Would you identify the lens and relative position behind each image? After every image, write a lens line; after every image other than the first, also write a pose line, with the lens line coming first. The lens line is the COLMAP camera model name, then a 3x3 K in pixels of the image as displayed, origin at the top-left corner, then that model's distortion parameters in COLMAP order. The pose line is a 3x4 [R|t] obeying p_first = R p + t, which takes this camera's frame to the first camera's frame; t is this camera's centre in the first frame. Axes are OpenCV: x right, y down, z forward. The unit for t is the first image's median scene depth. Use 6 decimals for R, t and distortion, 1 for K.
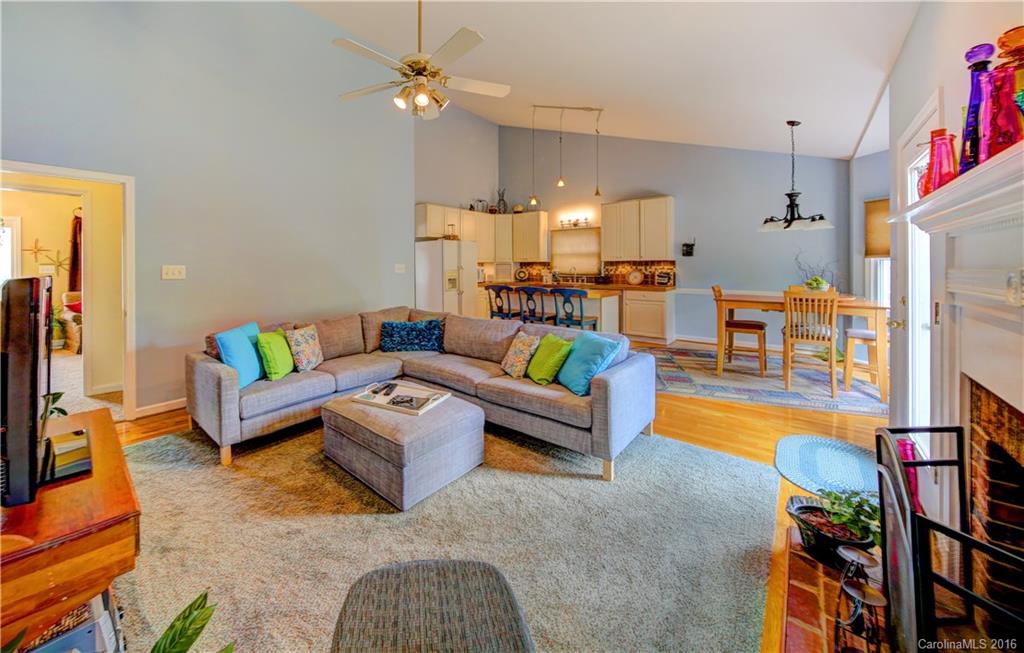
lens RADIAL K [[369.4, 0, 449.9], [0, 369.4, 270.6], [0, 0, 1]] dist [0.002758, 0.000121]
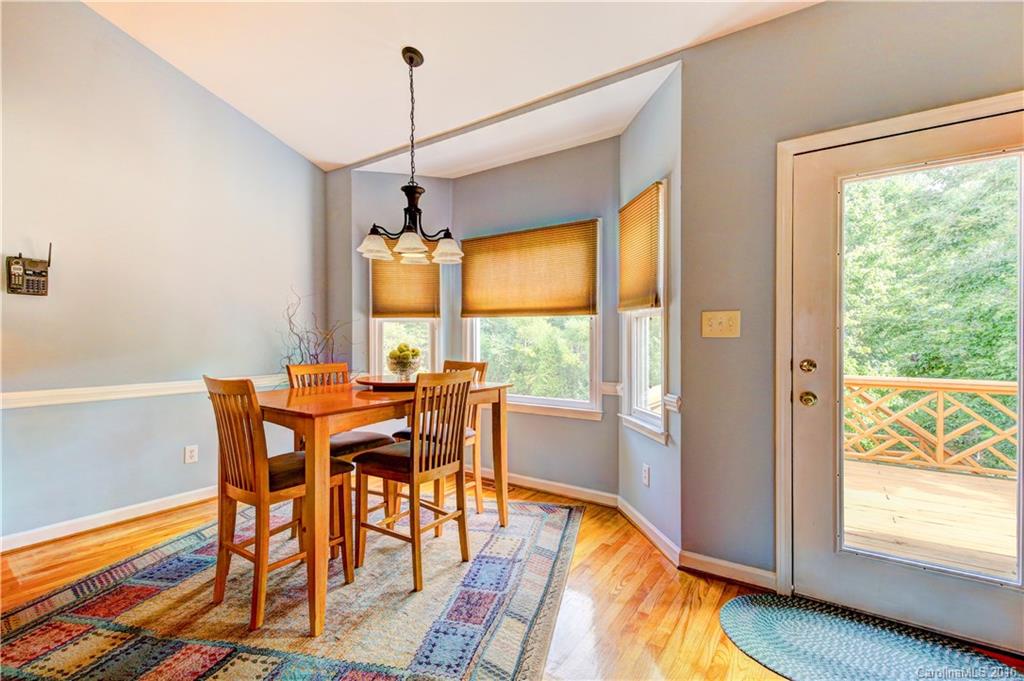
lens RADIAL K [[461.4, 0, 515.3], [0, 461.4, 343.3], [0, 0, 1]] dist [0.003944, 0.000283]
pose [[-0.165662, -0.004783, 0.986171, 0.131890], [0.014563, 0.999867, 0.007296, 0.007673], [-0.986075, 0.015570, -0.165570, 0.541220]]
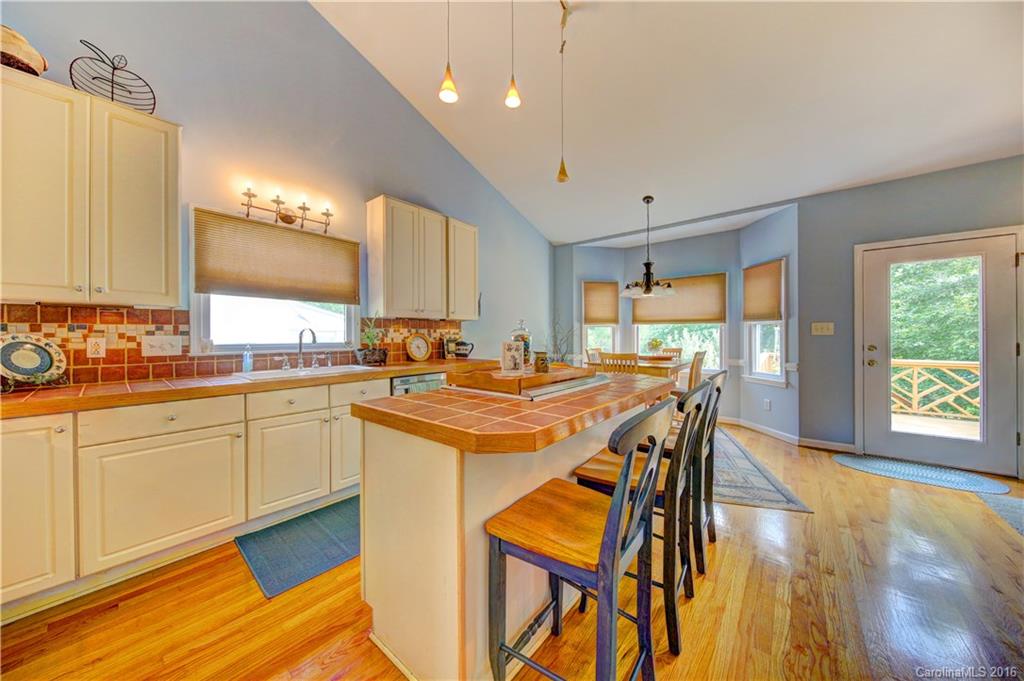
lens RADIAL K [[342.1, 0, 508.3], [0, 342.1, 336.3], [0, 0, 1]] dist [-0.000316, -0.000233]
pose [[-0.081333, 0.000580, 0.996687, -0.034831], [0.015822, 0.999875, 0.000709, 0.001979], [-0.996561, 0.015827, -0.081332, 0.841271]]
